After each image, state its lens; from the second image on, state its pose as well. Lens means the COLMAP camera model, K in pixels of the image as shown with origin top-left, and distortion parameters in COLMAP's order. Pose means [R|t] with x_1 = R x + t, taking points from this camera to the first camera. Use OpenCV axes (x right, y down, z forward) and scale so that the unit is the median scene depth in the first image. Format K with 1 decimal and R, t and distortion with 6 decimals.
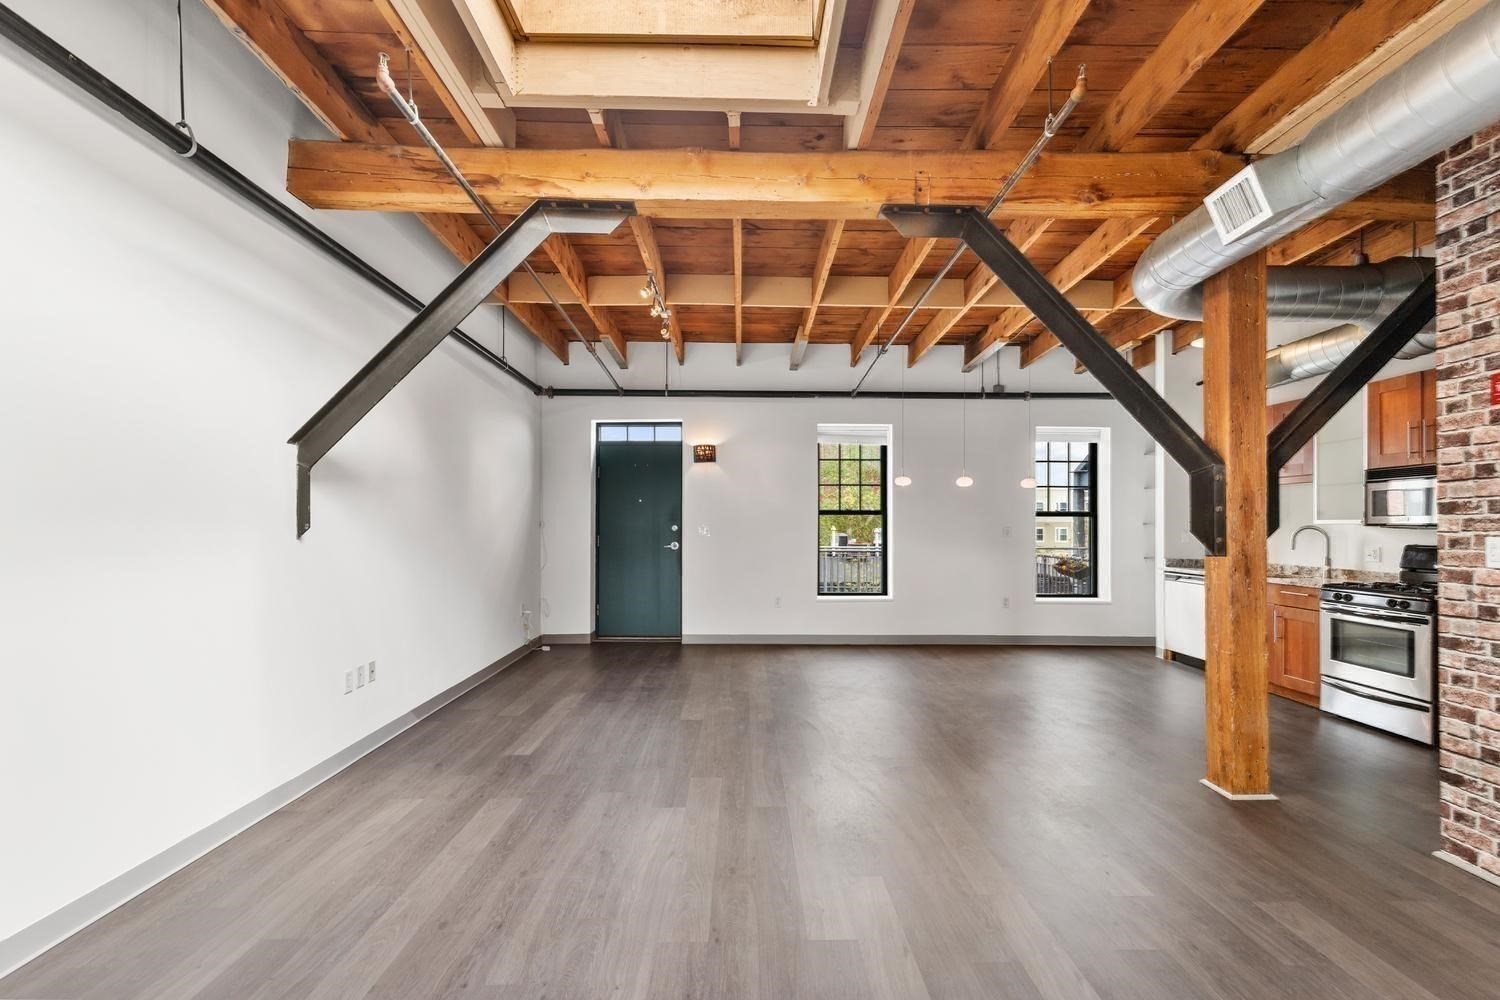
lens RADIAL K [[676.3, 0, 755.5], [0, 676.3, 519.0], [0, 0, 1]] dist [0.007454, -0.000377]
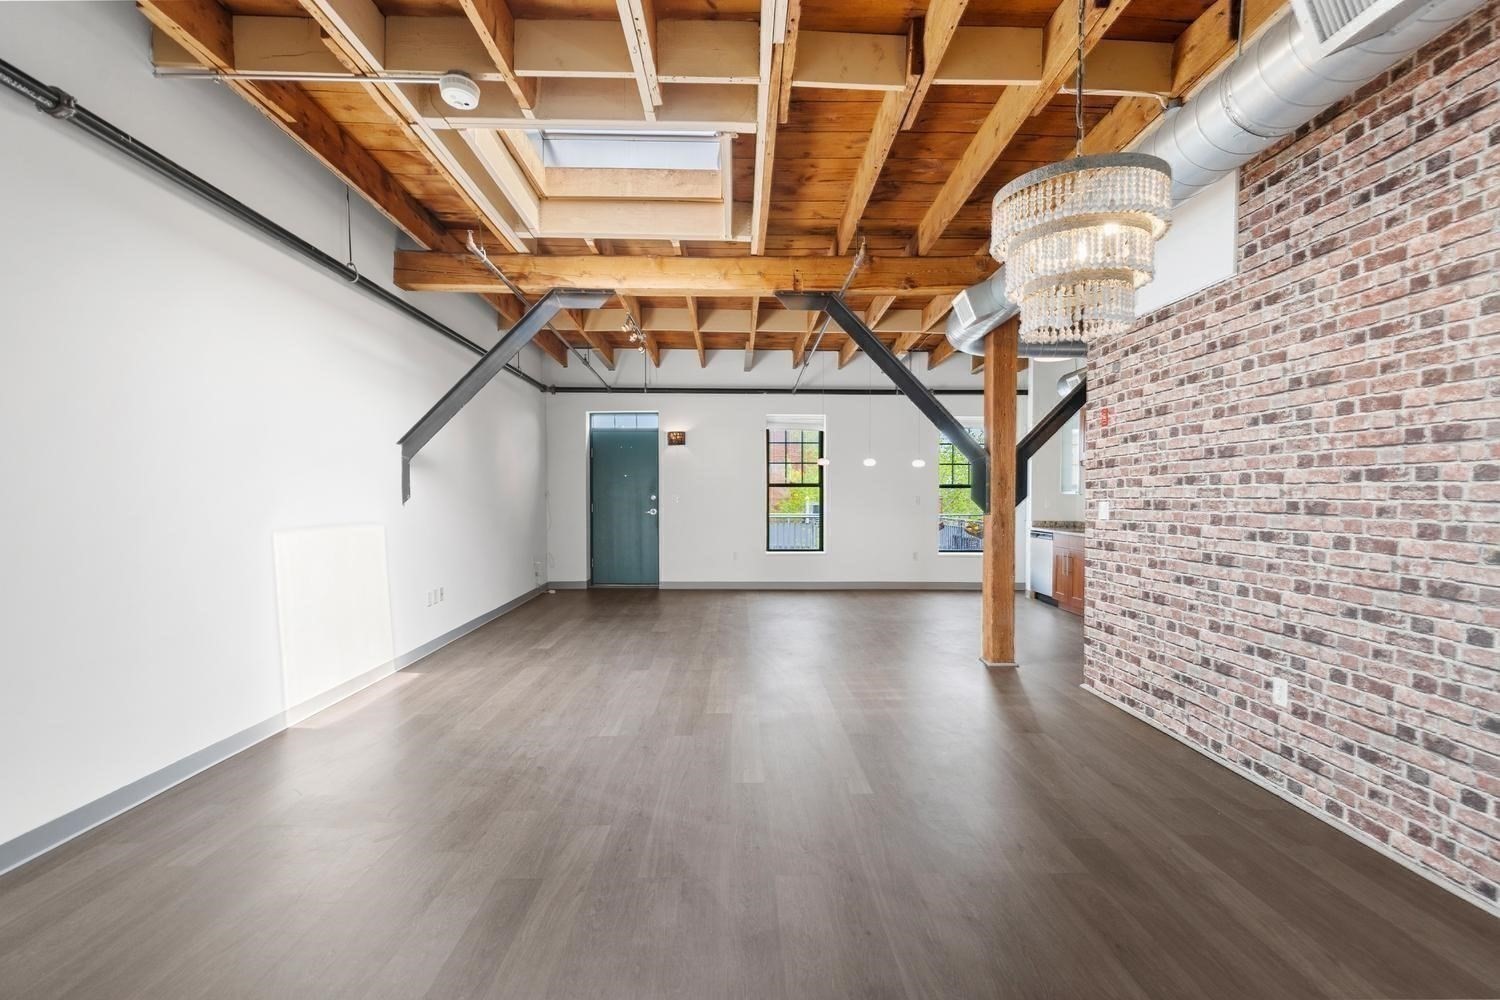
lens RADIAL K [[676.3, 0, 756.1], [0, 676.3, 511.6], [0, 0, 1]] dist [0.007454, -0.000377]
pose [[0.999934, -0.001605, 0.011363, 0.122692], [0.001222, 0.999432, 0.033675, -0.005949], [-0.011411, -0.033659, 0.999368, -0.551916]]
